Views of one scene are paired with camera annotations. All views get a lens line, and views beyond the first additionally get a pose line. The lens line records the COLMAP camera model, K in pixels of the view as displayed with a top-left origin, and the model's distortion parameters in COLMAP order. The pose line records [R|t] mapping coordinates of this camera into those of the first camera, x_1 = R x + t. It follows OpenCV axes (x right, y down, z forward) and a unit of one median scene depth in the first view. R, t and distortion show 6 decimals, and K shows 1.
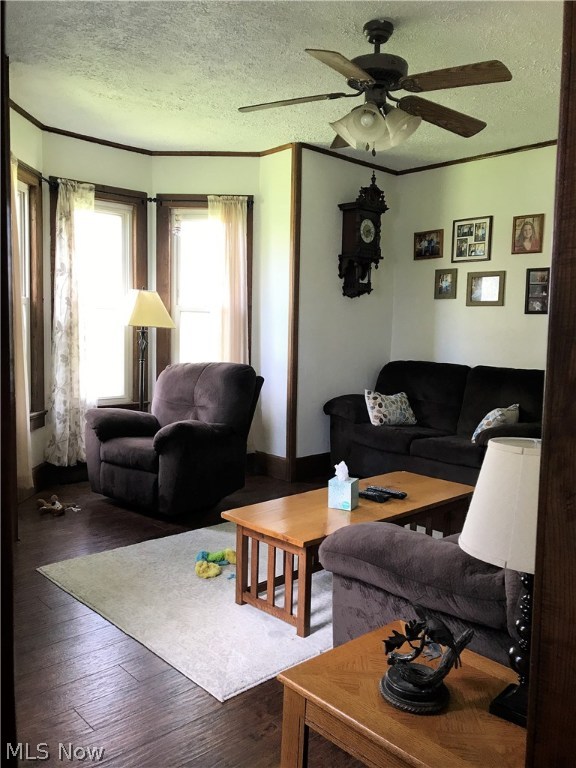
lens RADIAL K [[622.2, 0, 288.0], [0, 622.2, 384.0], [0, 0, 1]] dist [0.009688, 0.001969]
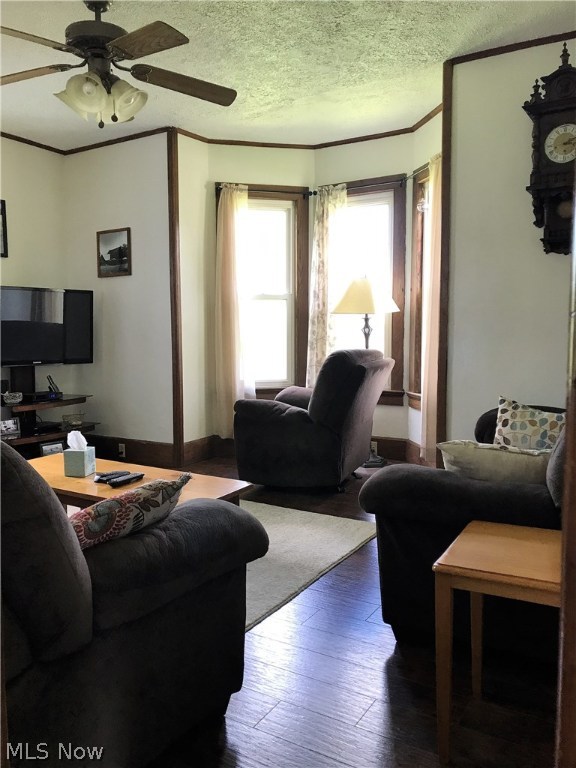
lens RADIAL K [[622.2, 0, 288.0], [0, 622.2, 384.0], [0, 0, 1]] dist [0.009688, 0.001969]
pose [[0.273612, 0.065636, -0.959598, 0.758494], [-0.074085, 0.996143, 0.047012, -0.016985], [0.958983, 0.058228, 0.277420, 0.655203]]
